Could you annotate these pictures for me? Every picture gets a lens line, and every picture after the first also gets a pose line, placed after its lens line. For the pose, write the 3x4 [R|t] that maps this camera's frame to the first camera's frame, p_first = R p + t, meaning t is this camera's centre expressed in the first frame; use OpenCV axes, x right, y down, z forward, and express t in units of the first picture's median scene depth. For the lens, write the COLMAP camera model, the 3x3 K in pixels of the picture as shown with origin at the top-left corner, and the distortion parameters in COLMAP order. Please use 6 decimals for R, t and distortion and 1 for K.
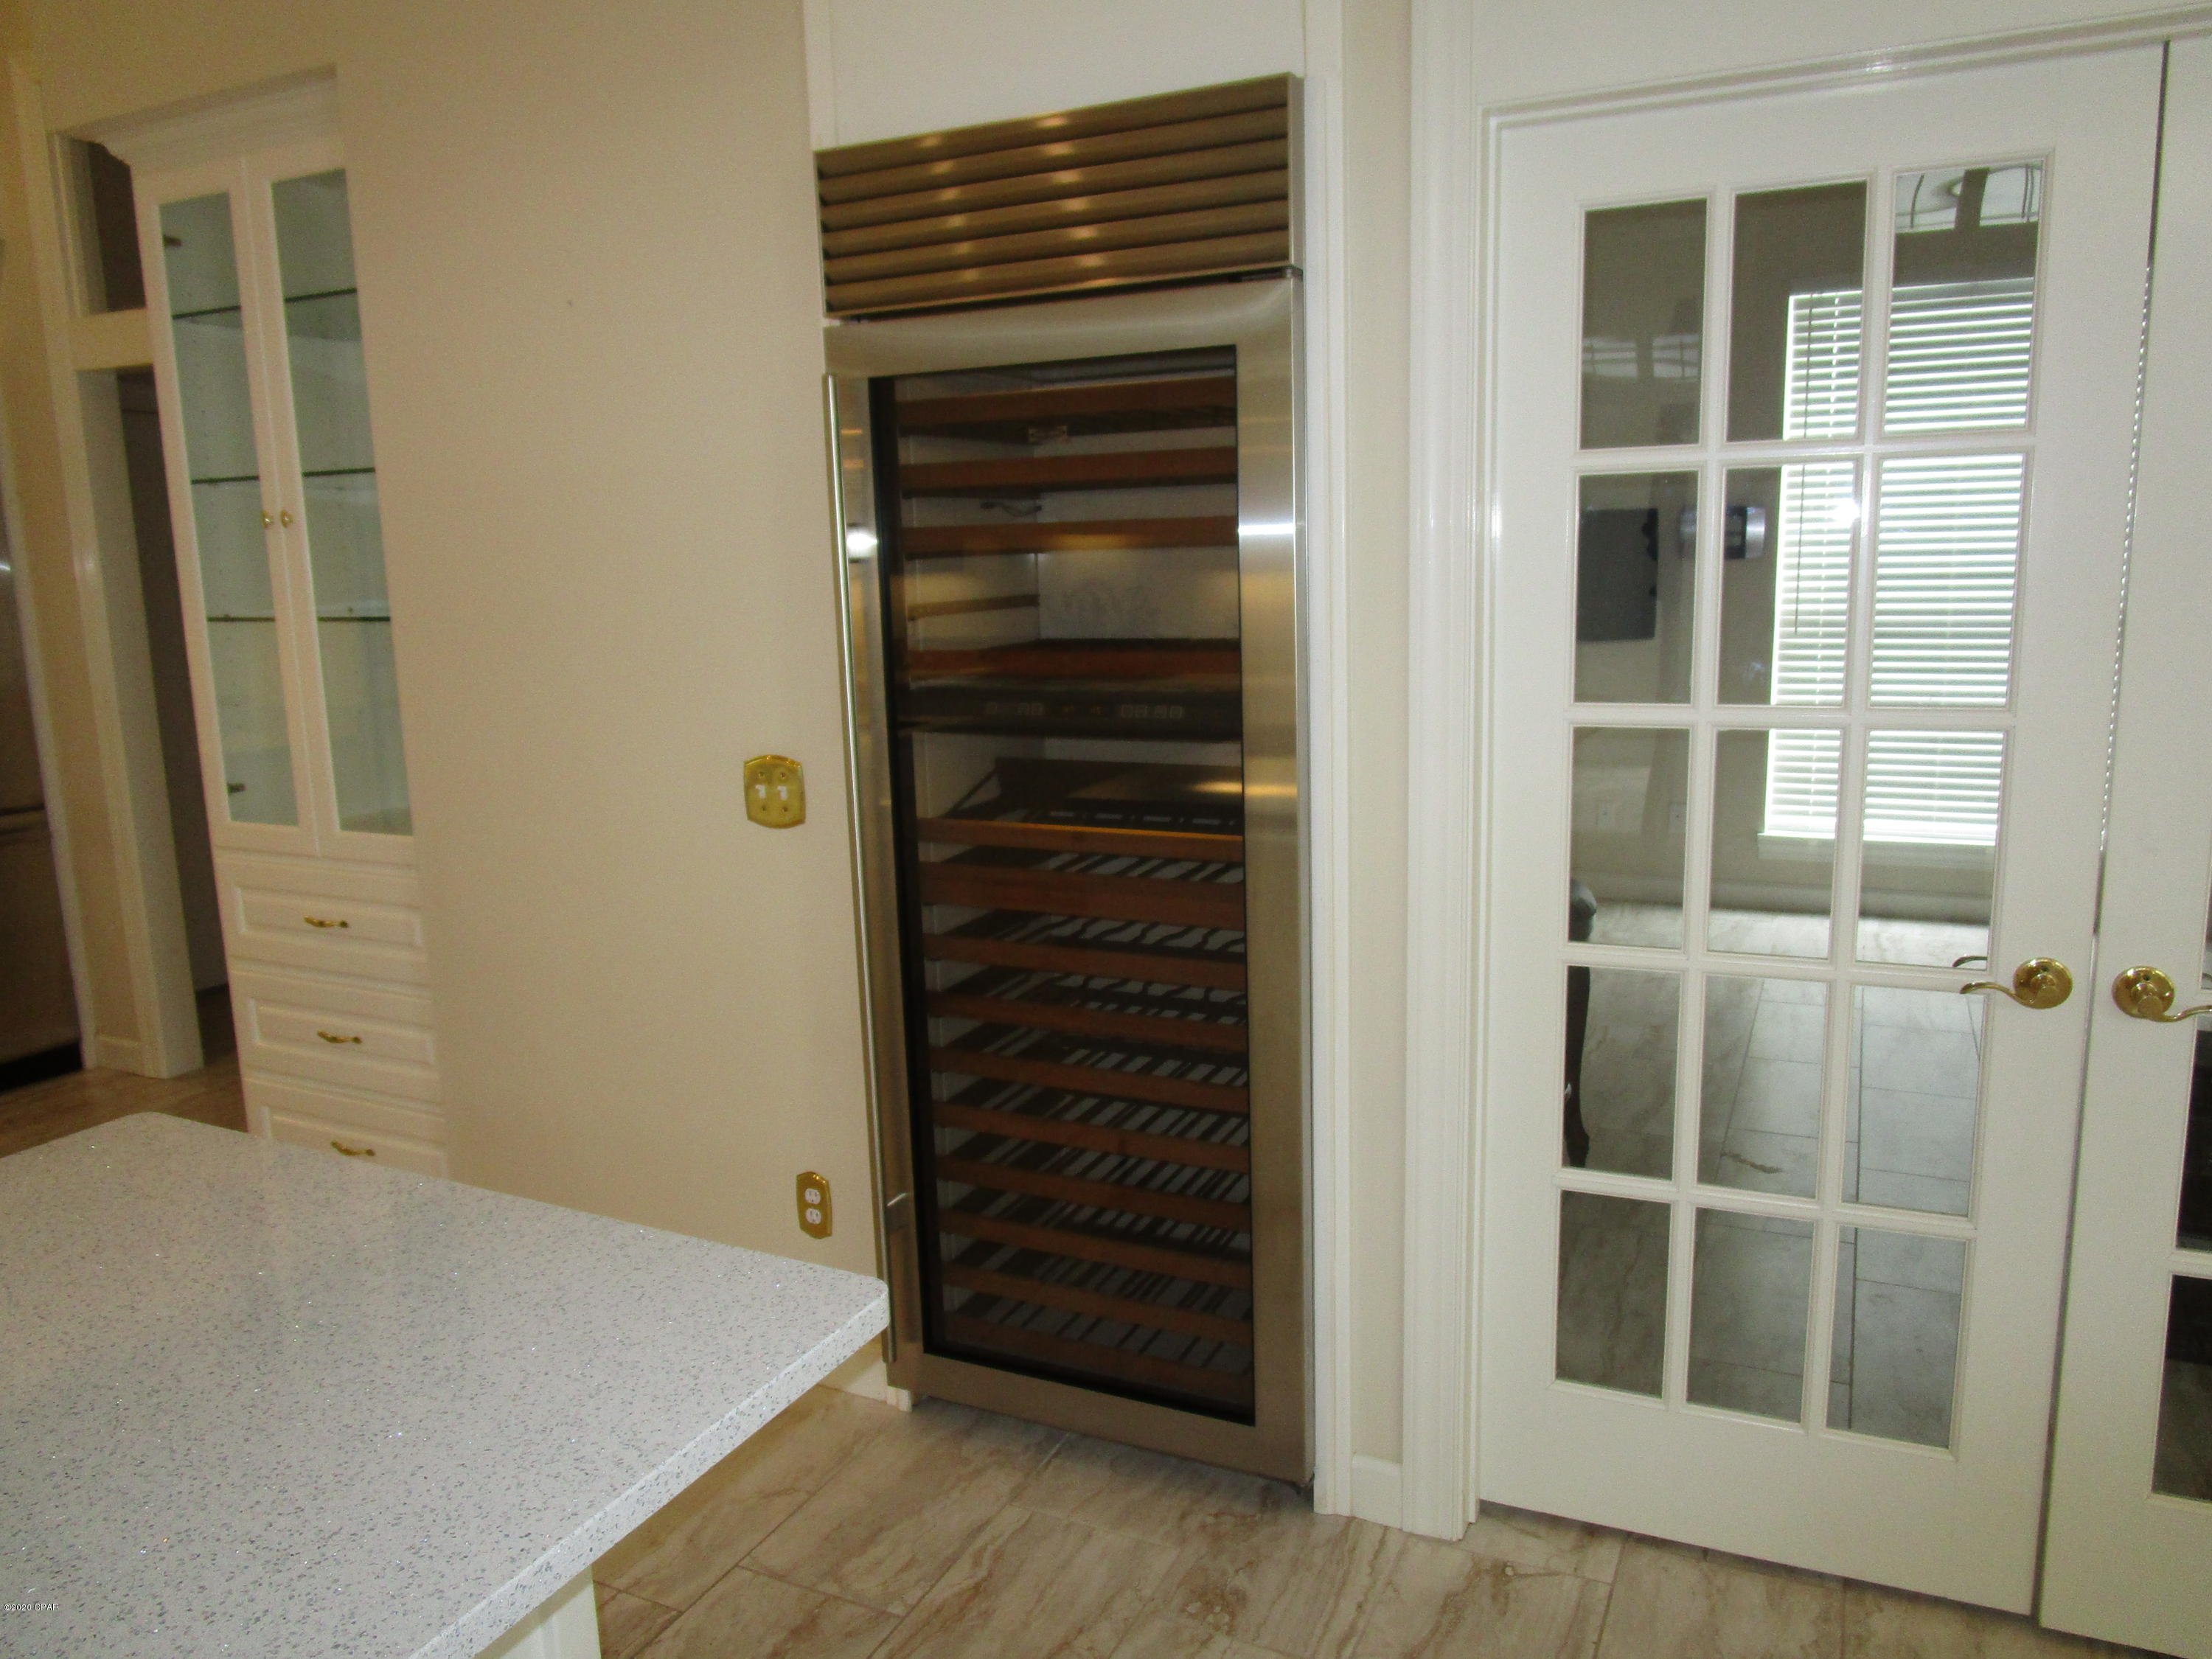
lens RADIAL K [[1571.0, 0, 1100.4], [0, 1571.0, 841.7], [0, 0, 1]] dist [-0.041128, 0.026283]
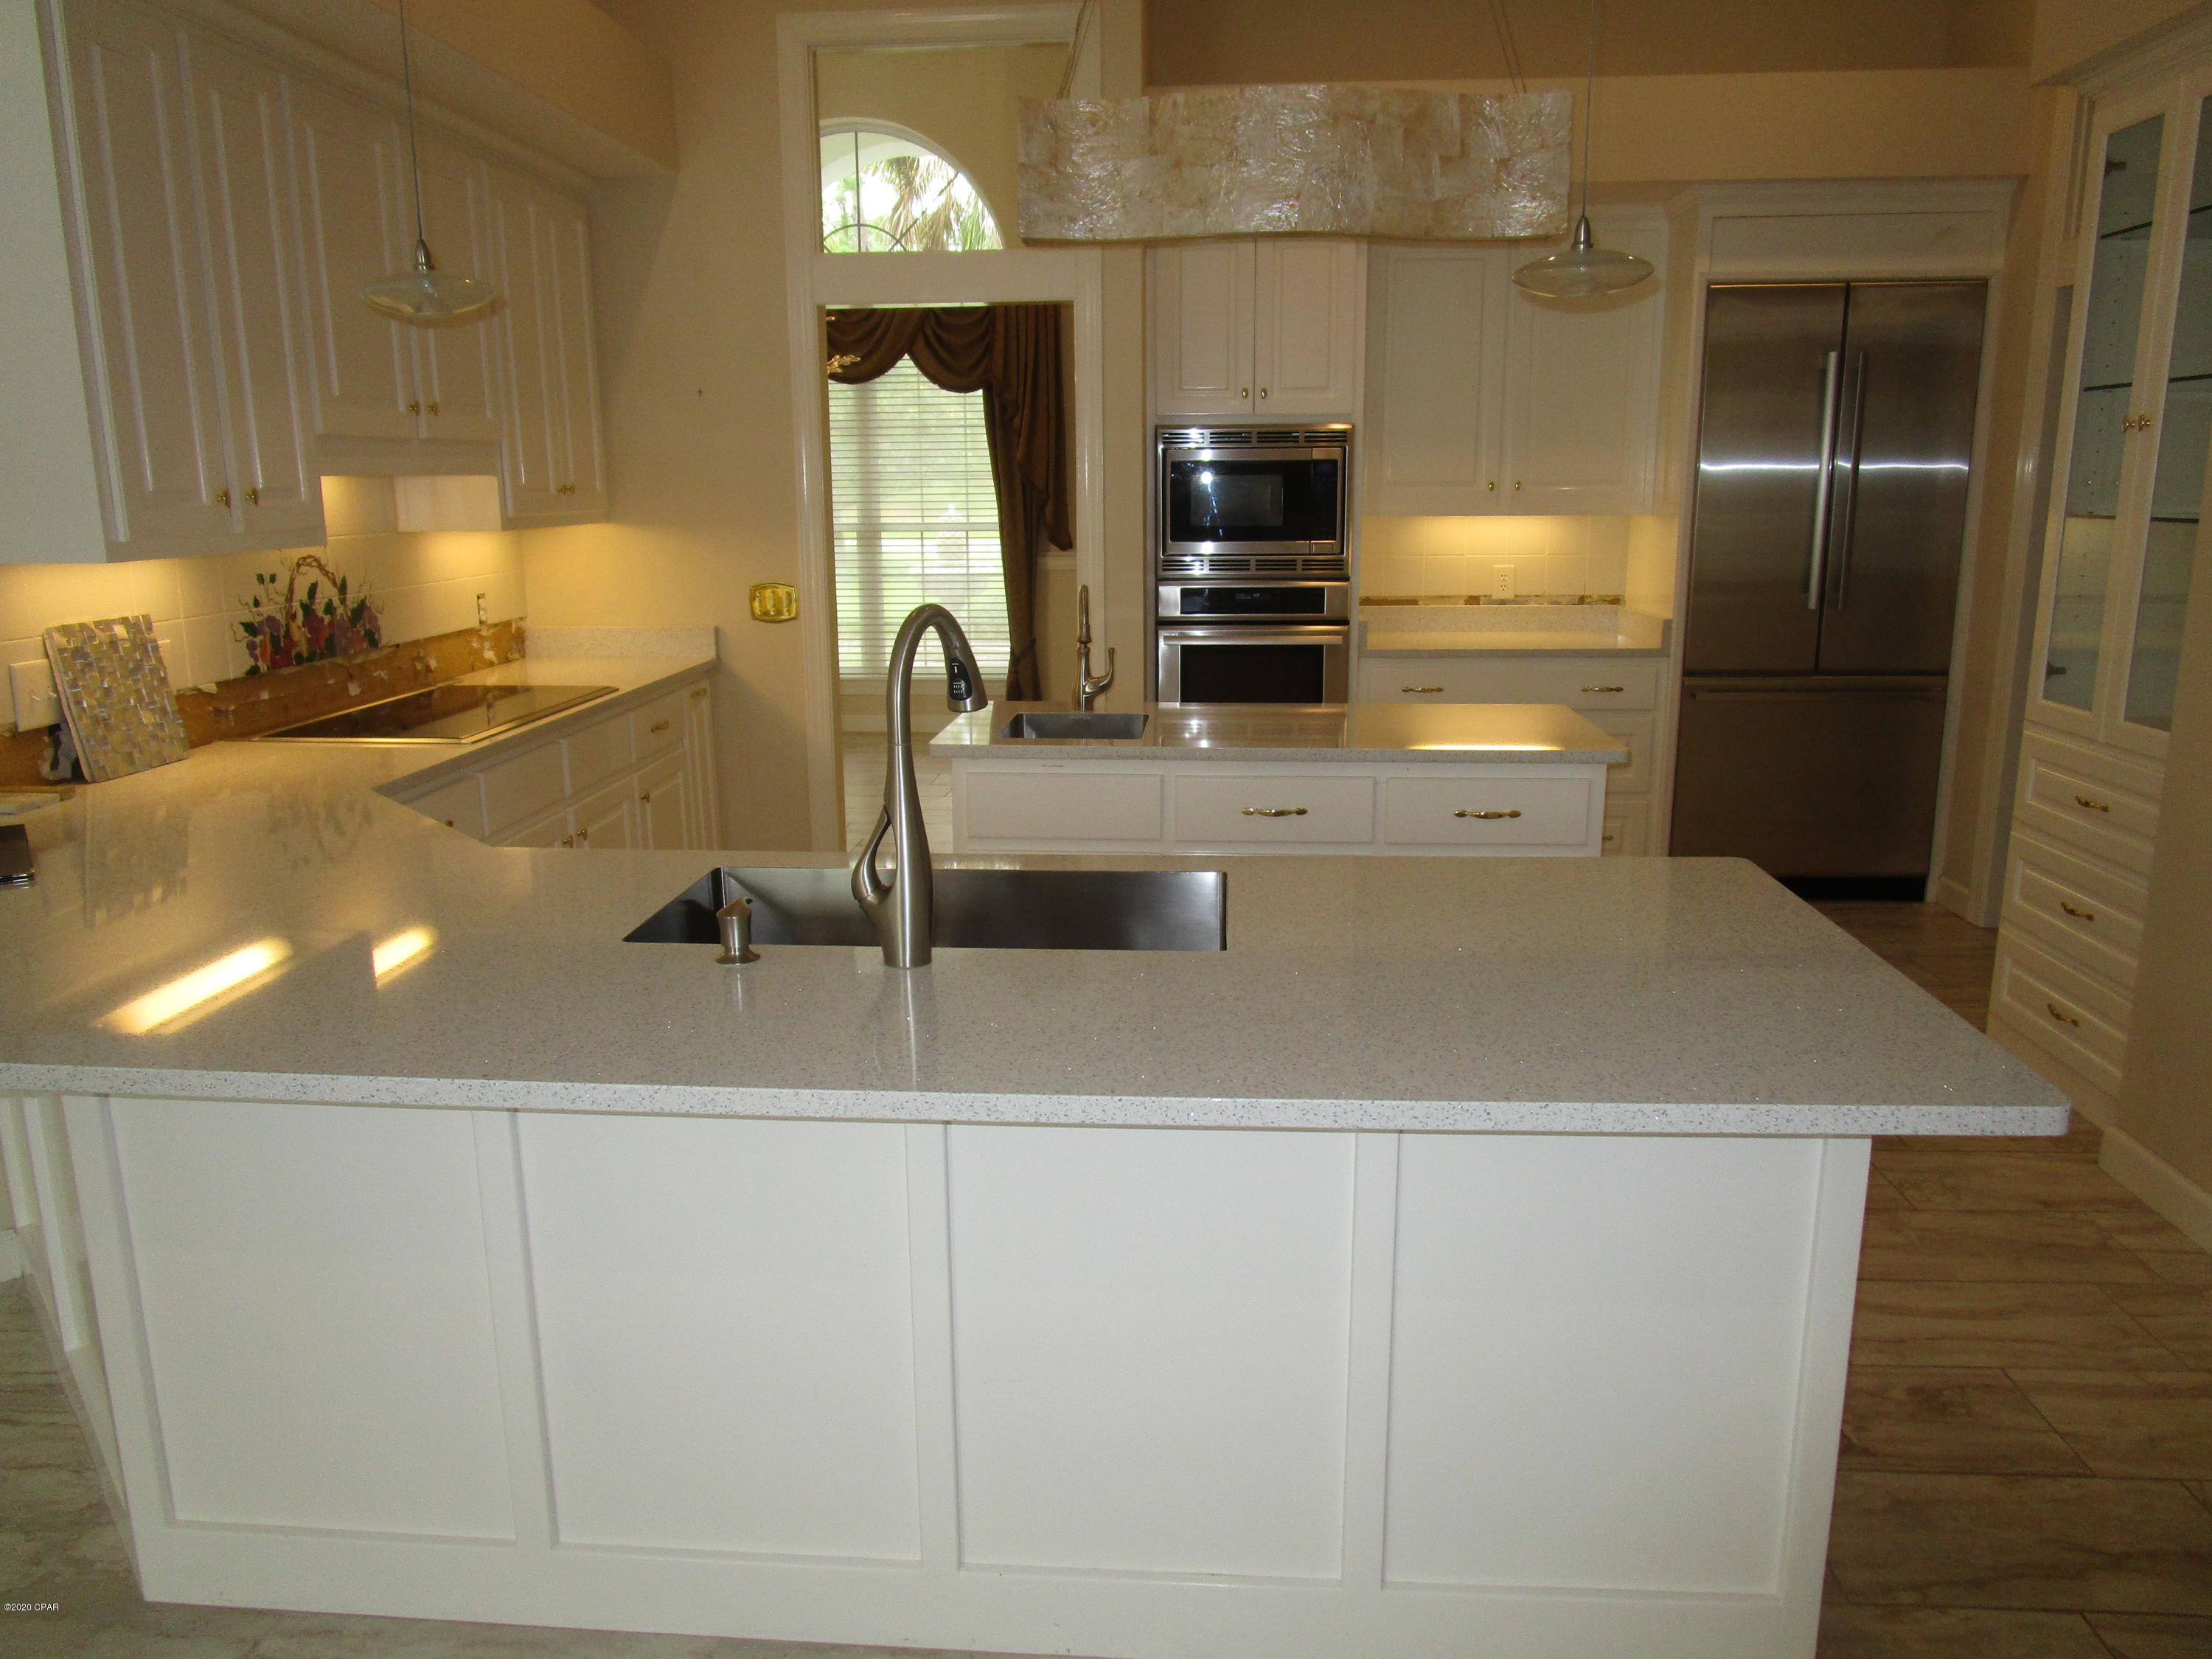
lens RADIAL K [[1559.7, 0, 1111.8], [0, 1559.7, 812.6], [0, 0, 1]] dist [0.002214, 0.003239]
pose [[0.377369, 0.208531, -0.902279, 0.222941], [-0.171639, 0.973186, 0.153132, 0.009152], [0.910018, 0.097079, 0.403042, -0.045612]]
